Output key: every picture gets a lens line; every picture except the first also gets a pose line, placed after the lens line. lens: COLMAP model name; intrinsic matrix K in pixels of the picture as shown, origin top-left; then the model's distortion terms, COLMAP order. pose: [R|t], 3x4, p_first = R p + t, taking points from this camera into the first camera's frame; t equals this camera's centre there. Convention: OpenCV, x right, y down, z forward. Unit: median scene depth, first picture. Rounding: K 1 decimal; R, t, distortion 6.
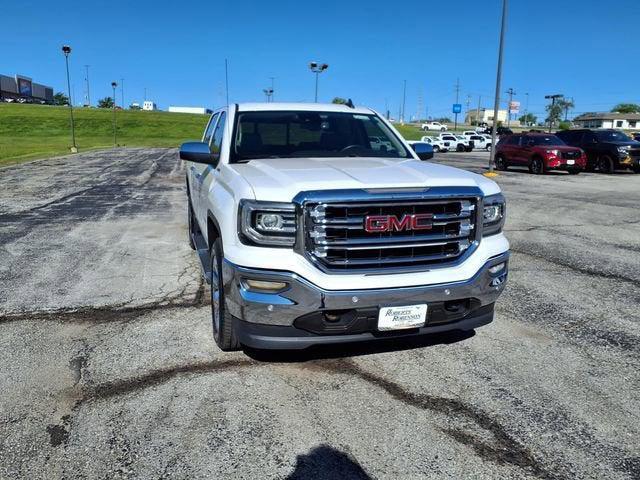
lens RADIAL K [[516.4, 0, 319.8], [0, 516.4, 243.9], [0, 0, 1]] dist [0.070021, -0.115363]
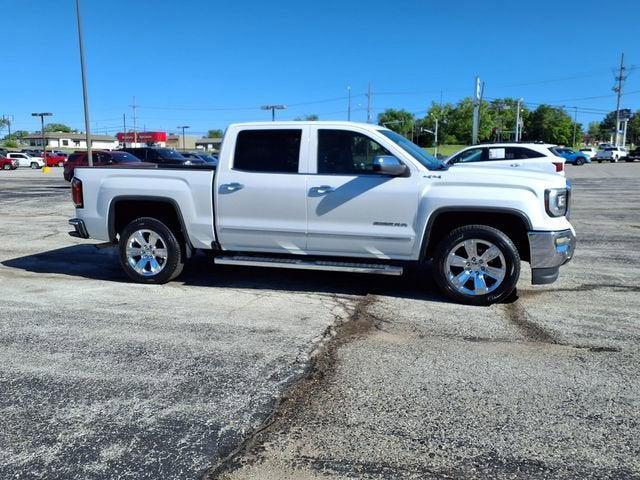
lens RADIAL K [[513.3, 0, 320.0], [0, 513.3, 240.0], [0, 0, 1]] dist [0.057304, -0.090215]
pose [[0.539231, -0.142526, 0.830010, -1.606316], [0.175222, 0.982994, 0.054960, -0.122486], [-0.823728, 0.115800, 0.555035, 0.618210]]
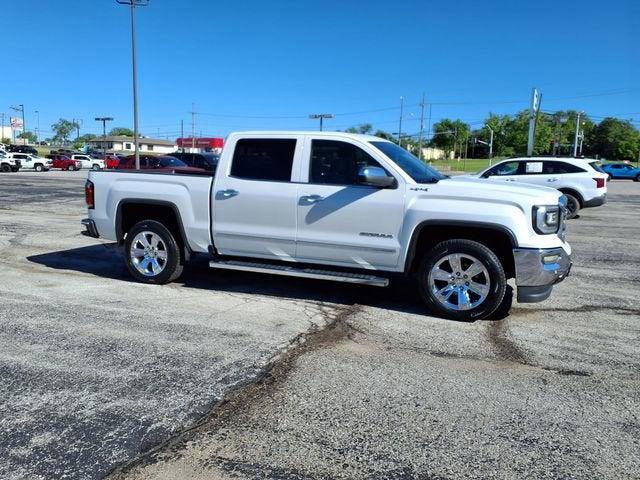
lens RADIAL K [[513.3, 0, 320.0], [0, 513.3, 240.0], [0, 0, 1]] dist [0.057304, -0.090215]
pose [[0.622737, -0.106935, 0.775089, -1.511043], [0.140426, 0.989807, 0.023735, -0.094365], [-0.769727, 0.094063, 0.631406, 0.462265]]
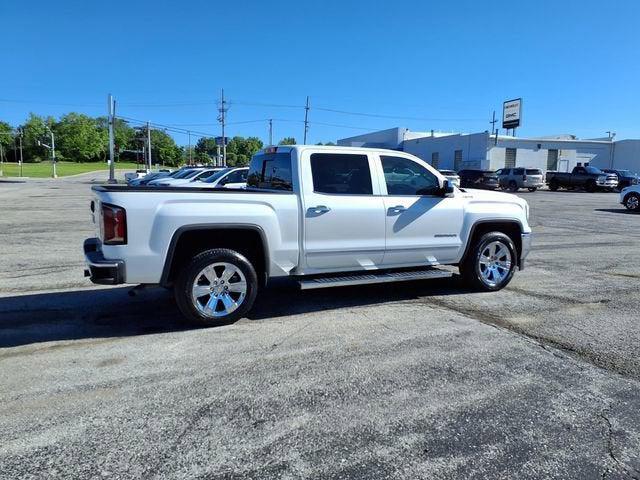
lens RADIAL K [[506.8, 0, 320.0], [0, 506.8, 240.0], [0, 0, 1]] dist [0.063254, -0.082607]
pose [[-0.169786, -0.129909, 0.976881, -1.943273], [0.183805, 0.969704, 0.160901, -0.403778], [-0.968188, 0.206874, -0.140764, 1.937459]]
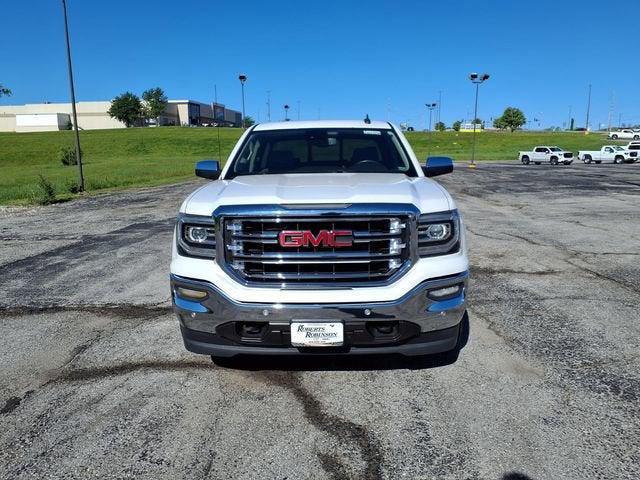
lens RADIAL K [[514.2, 0, 318.2], [0, 514.2, 240.0], [0, 0, 1]] dist [0.060748, -0.094344]
pose [[0.947554, 0.032182, -0.317972, 0.410331], [-0.042828, 0.998730, -0.026544, -0.010665], [0.316714, 0.038770, 0.947728, 0.055411]]
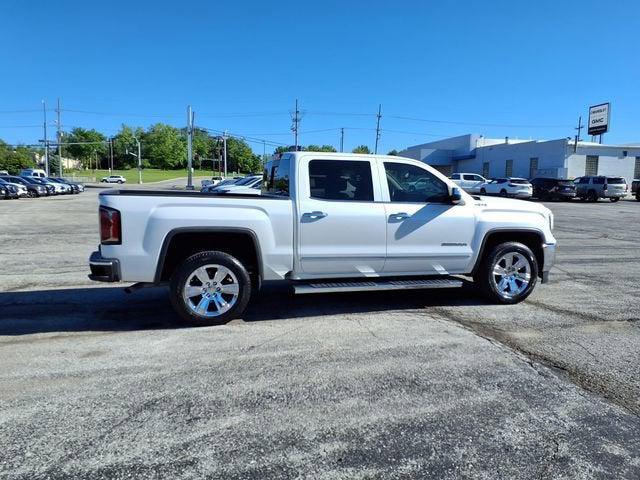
lens RADIAL K [[506.8, 0, 320.0], [0, 506.8, 240.0], [0, 0, 1]] dist [0.063254, -0.082607]
pose [[-0.024688, -0.117047, 0.992819, -1.967713], [0.180063, 0.976359, 0.119584, -0.351878], [-0.983345, 0.181722, -0.003029, 1.707002]]
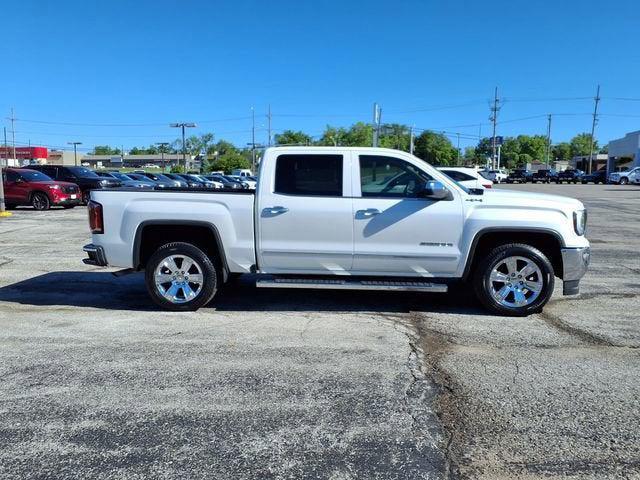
lens RADIAL K [[514.2, 0, 318.2], [0, 514.2, 240.0], [0, 0, 1]] dist [0.060748, -0.094344]
pose [[0.358027, -0.121801, 0.925733, -1.851836], [0.187657, 0.980611, 0.056445, -0.218939], [-0.914659, 0.153511, 0.373942, 1.002143]]
